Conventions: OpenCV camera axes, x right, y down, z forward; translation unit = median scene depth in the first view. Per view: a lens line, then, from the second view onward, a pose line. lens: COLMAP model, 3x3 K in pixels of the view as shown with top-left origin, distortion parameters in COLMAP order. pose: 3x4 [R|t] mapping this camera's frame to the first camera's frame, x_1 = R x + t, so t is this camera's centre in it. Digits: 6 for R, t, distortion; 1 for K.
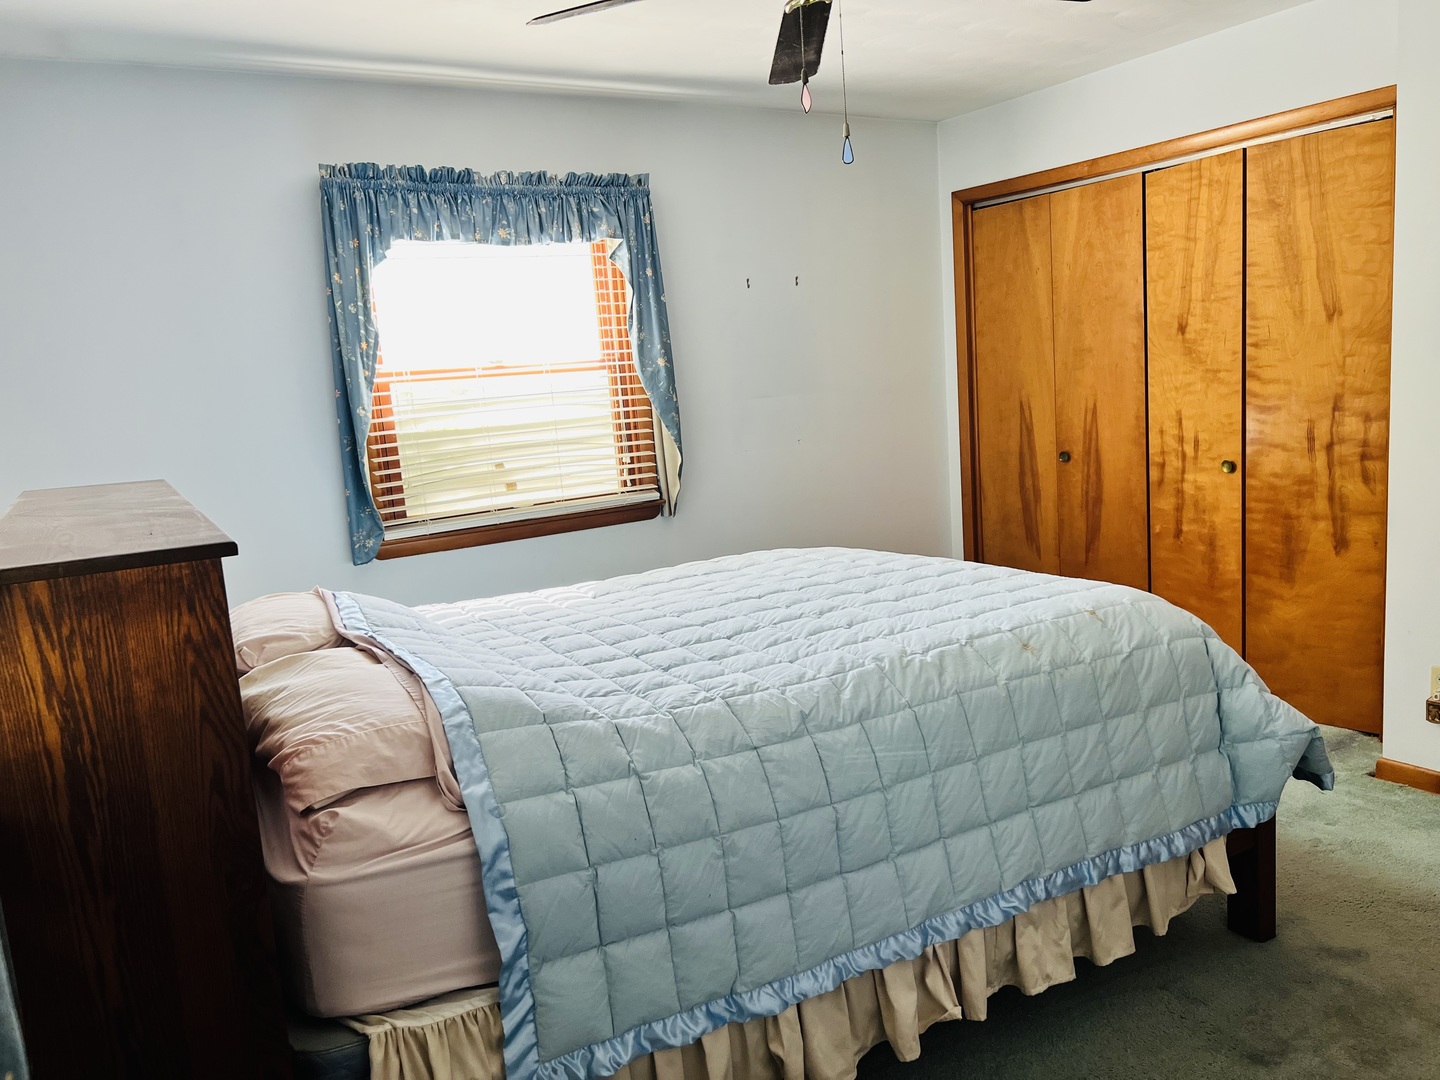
lens RADIAL K [[1078.1, 0, 716.7], [0, 1078.1, 540.5], [0, 0, 1]] dist [0.086850, -0.119312]
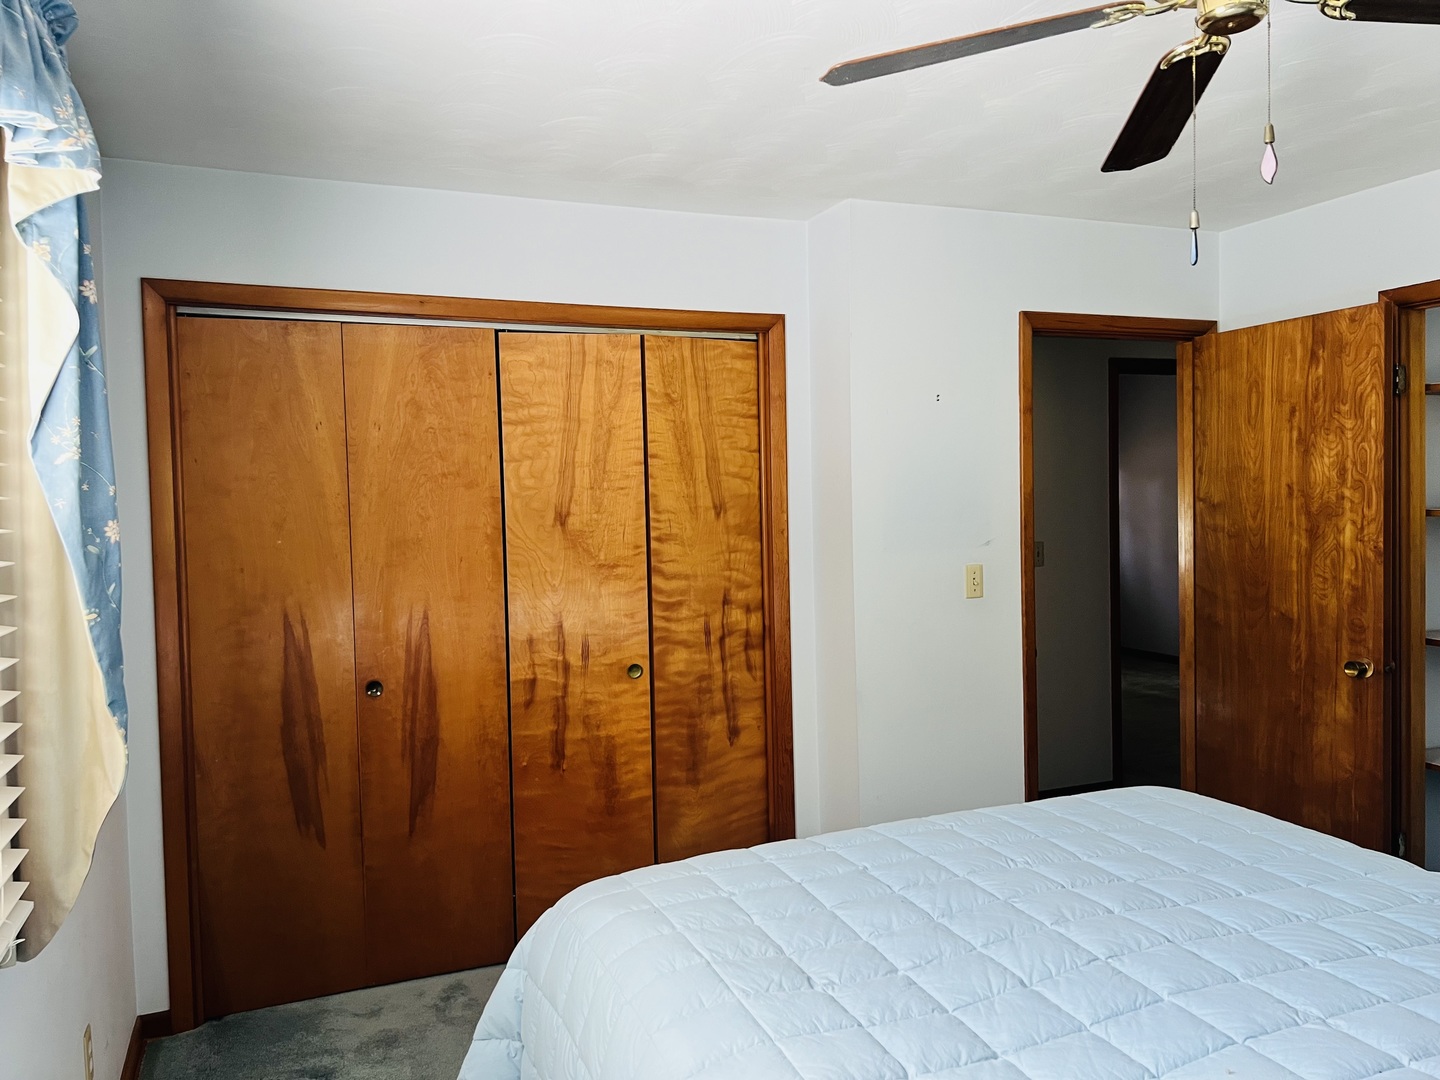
lens RADIAL K [[1078.1, 0, 716.7], [0, 1078.1, 540.5], [0, 0, 1]] dist [0.086850, -0.119312]
pose [[0.160319, 0.032791, 0.986520, -0.412106], [0.166507, 0.984227, -0.059774, -0.111297], [-0.972920, 0.173845, 0.152331, 0.794446]]
